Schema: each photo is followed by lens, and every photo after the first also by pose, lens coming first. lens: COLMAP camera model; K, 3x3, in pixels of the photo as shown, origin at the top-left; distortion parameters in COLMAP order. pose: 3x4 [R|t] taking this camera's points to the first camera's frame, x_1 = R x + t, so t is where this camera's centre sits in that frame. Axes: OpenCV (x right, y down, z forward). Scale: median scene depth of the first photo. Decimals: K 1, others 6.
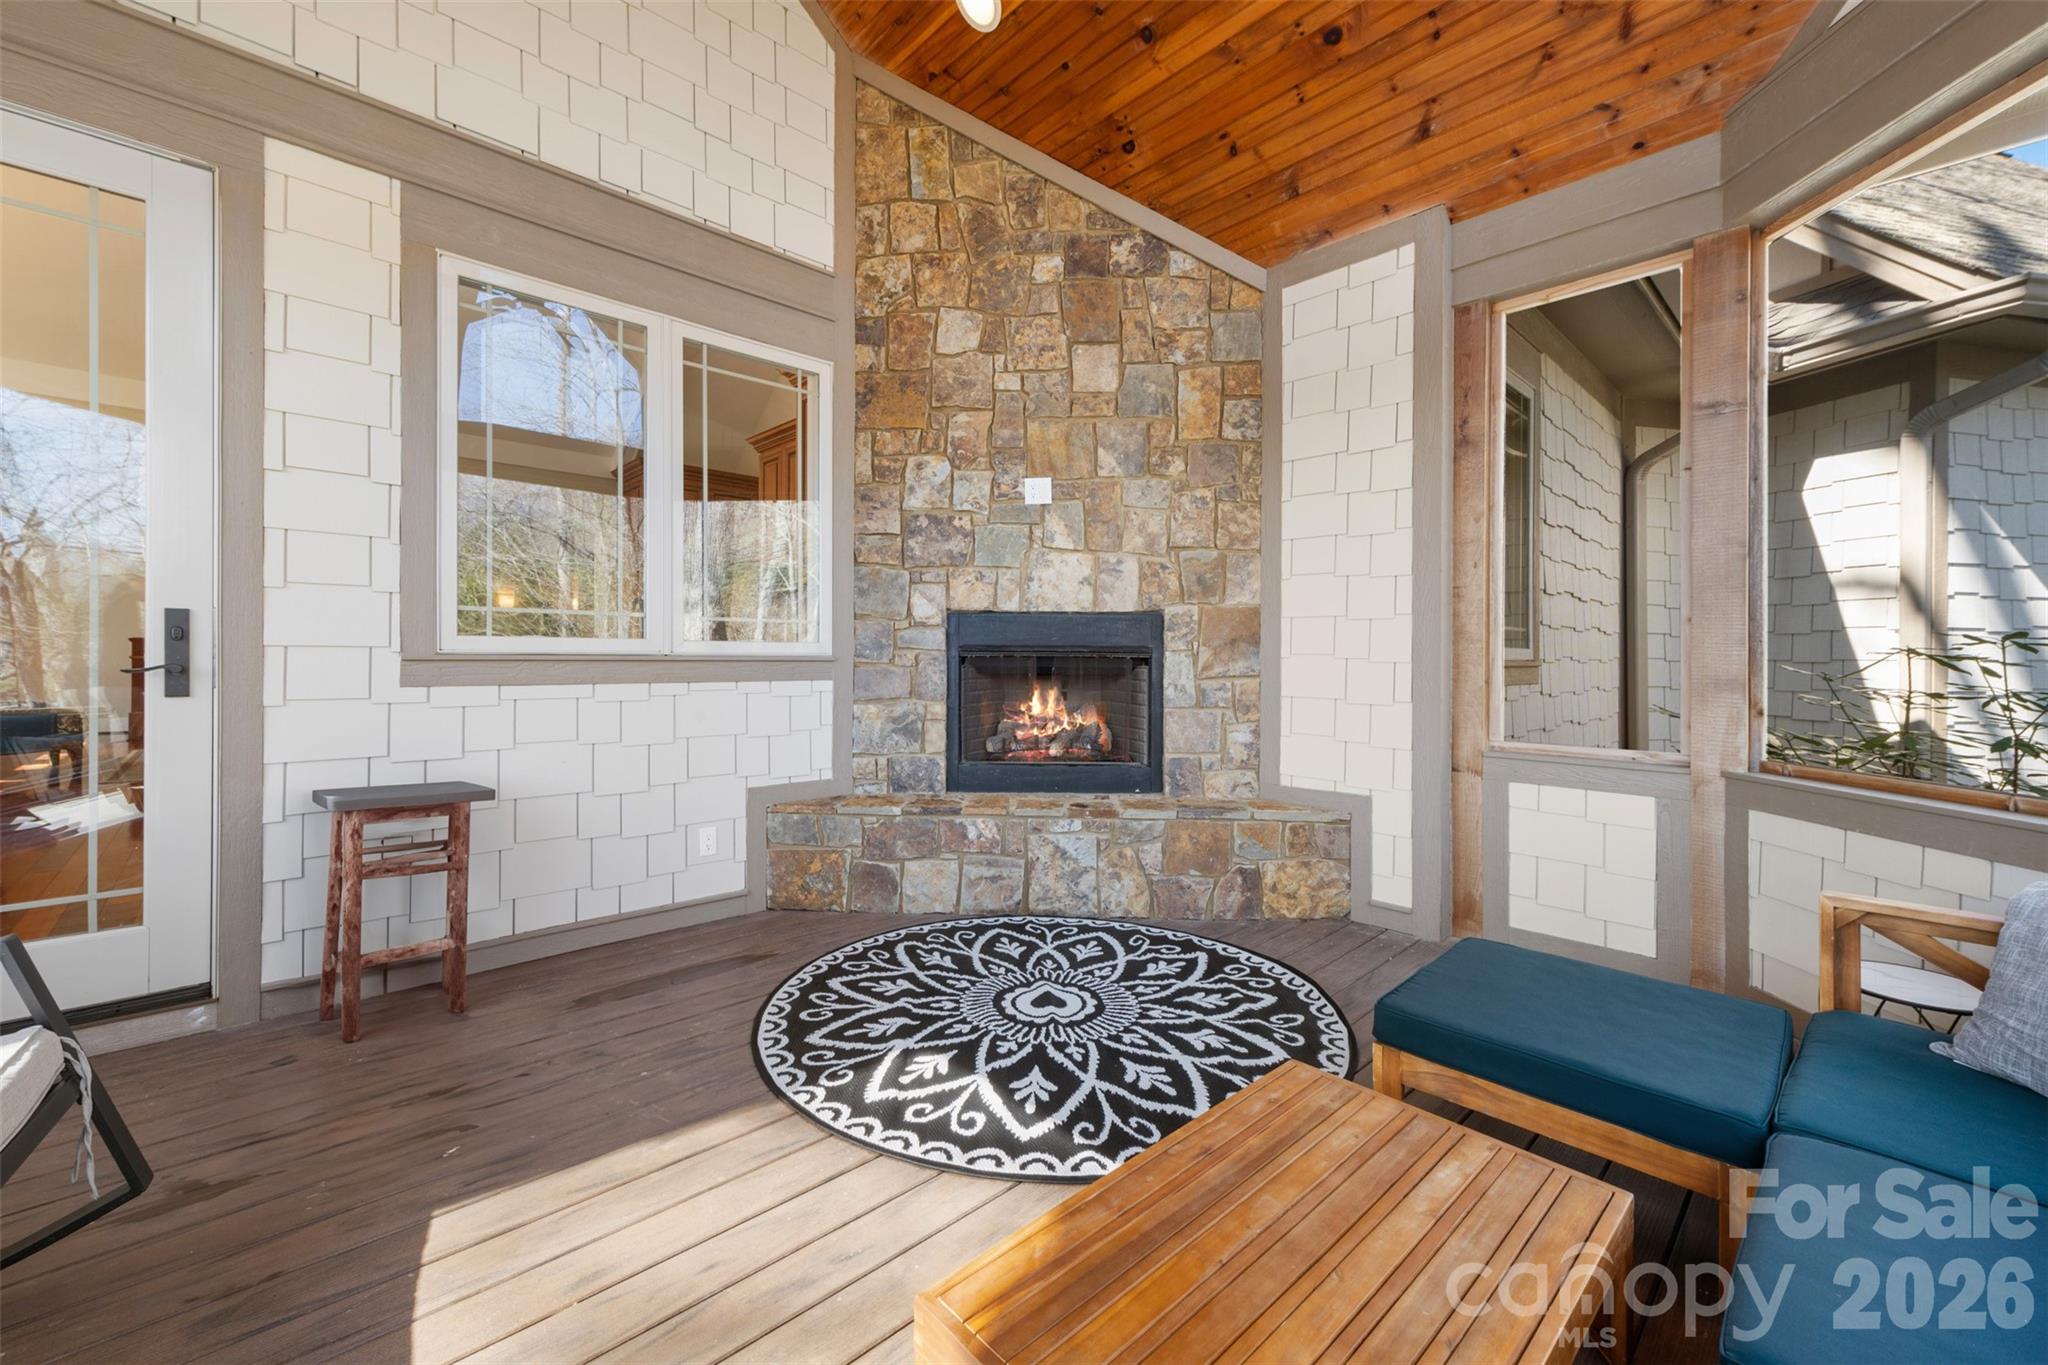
lens RADIAL K [[835.9, 0, 1026.2], [0, 835.9, 621.3], [0, 0, 1]] dist [0.011161, -0.000163]
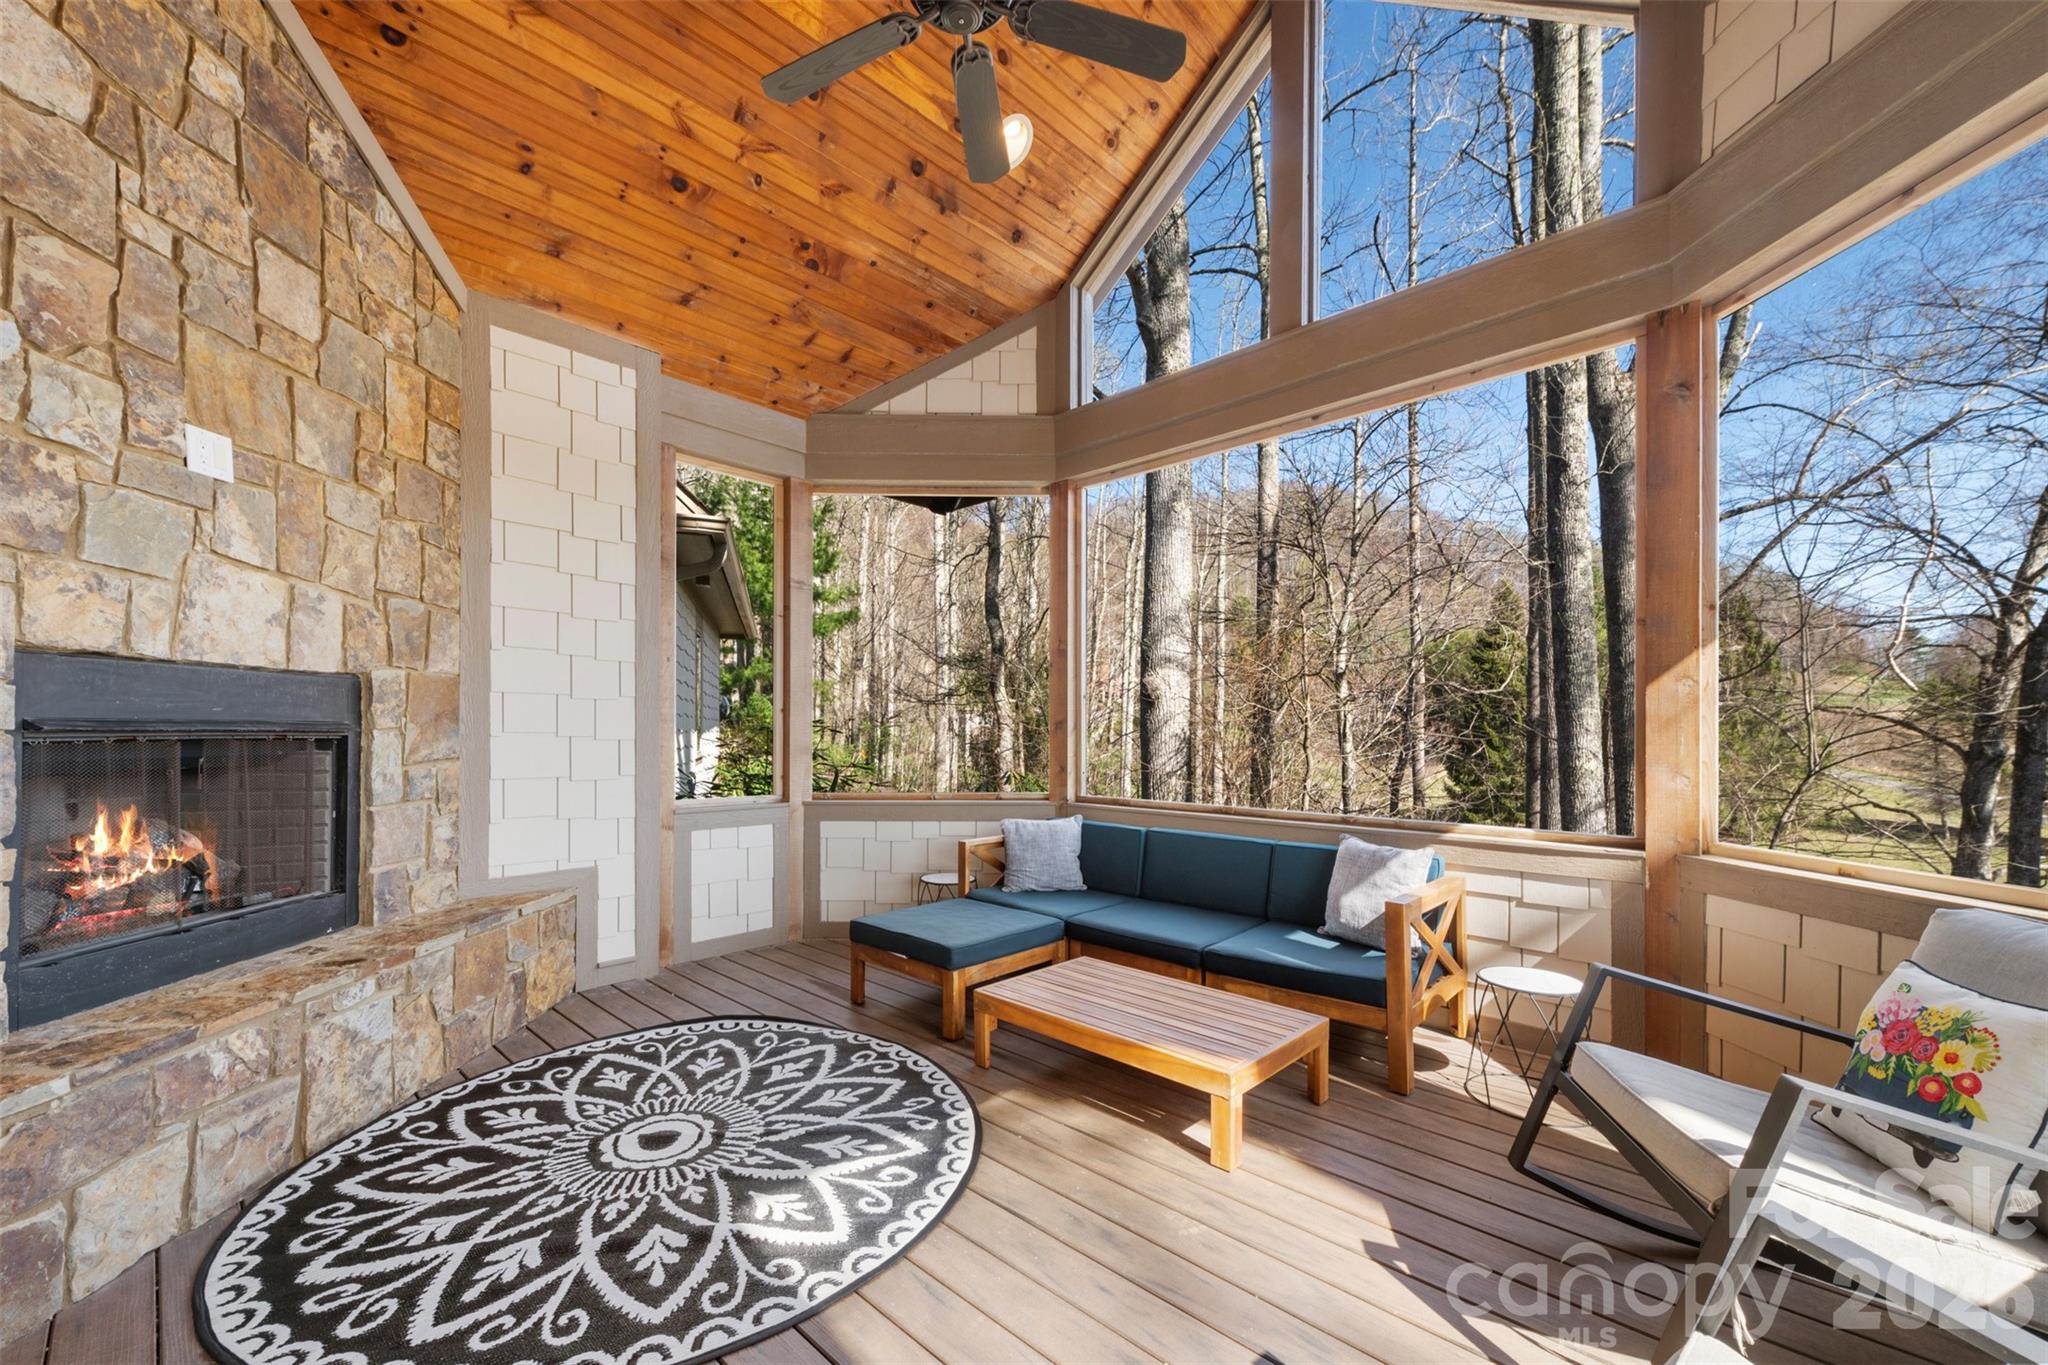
lens RADIAL K [[800.7, 0, 1030.0], [0, 800.7, 676.9], [0, 0, 1]] dist [0.008817, -0.000562]
pose [[-0.057478, 0.060683, 0.996501, -0.685605], [-0.047792, 0.996839, -0.063460, 0.008192], [-0.997202, -0.051272, -0.054396, 0.548209]]
